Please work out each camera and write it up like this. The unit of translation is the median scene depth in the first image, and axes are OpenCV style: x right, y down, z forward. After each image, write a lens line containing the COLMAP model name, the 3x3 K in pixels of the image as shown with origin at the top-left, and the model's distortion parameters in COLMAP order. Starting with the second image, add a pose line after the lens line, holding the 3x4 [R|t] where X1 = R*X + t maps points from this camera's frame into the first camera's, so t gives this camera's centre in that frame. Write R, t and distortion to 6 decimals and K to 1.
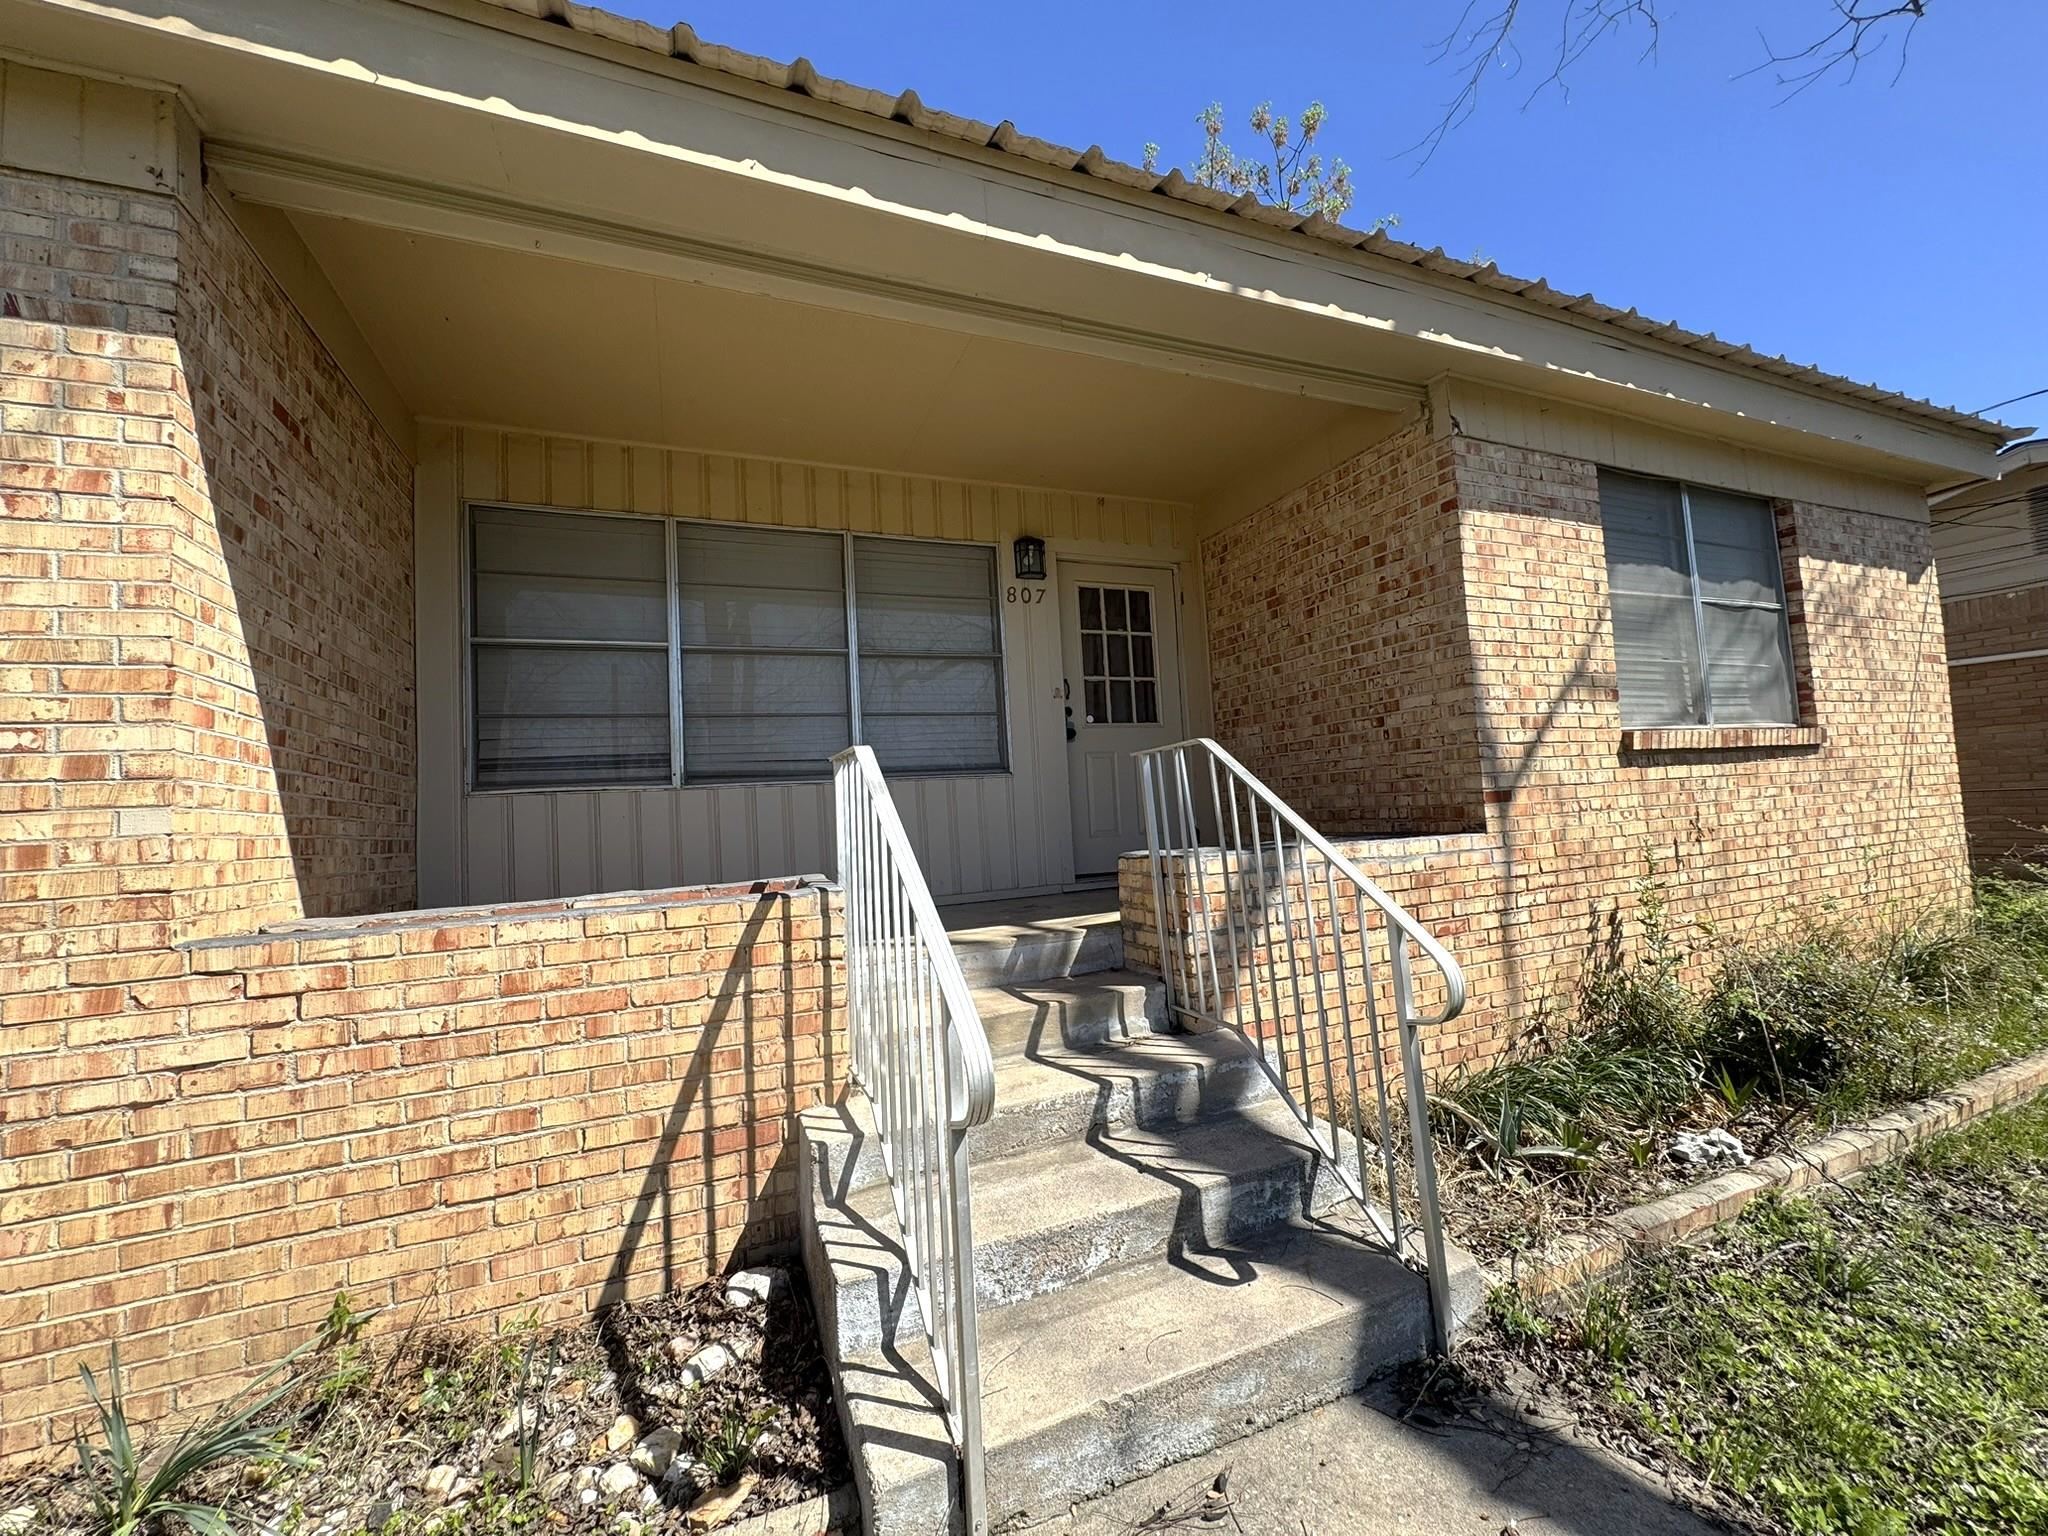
lens RADIAL K [[816.5, 0, 1025.0], [0, 816.5, 763.8], [0, 0, 1]] dist [-0.000443, -0.000121]
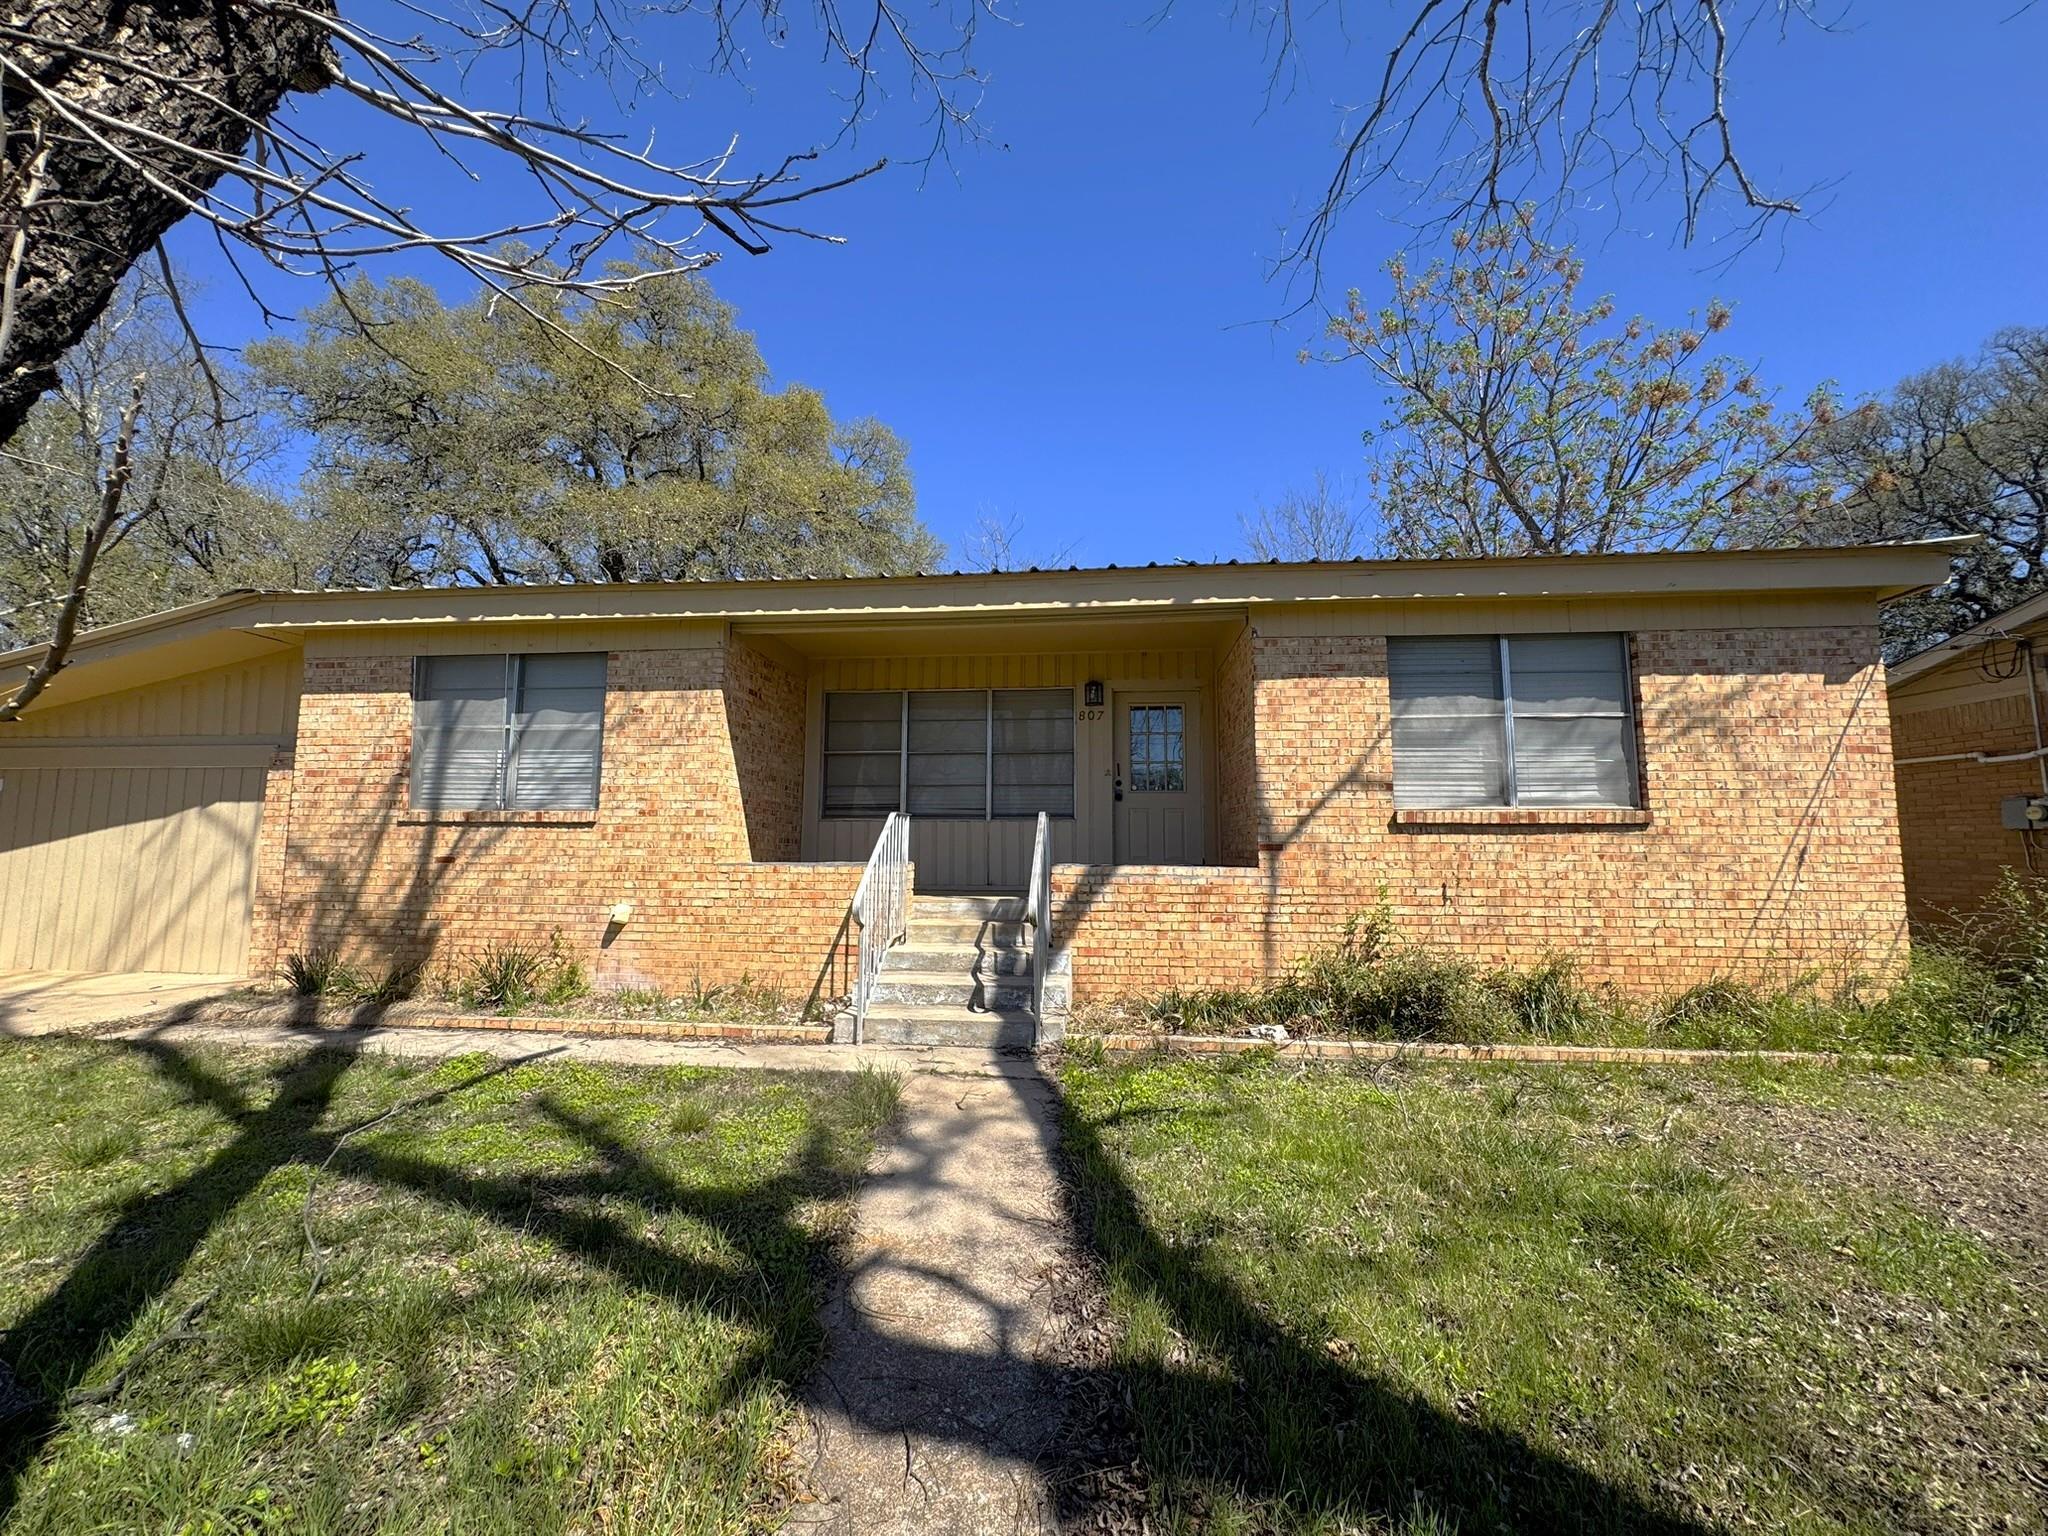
lens RADIAL K [[816.5, 0, 1025.0], [0, 816.5, 763.8], [0, 0, 1]] dist [-0.000443, -0.000121]
pose [[0.875984, 0.009801, -0.482241, 0.949532], [-0.023835, 0.999452, -0.022983, -0.083551], [0.481751, 0.031627, 0.875737, -0.757869]]
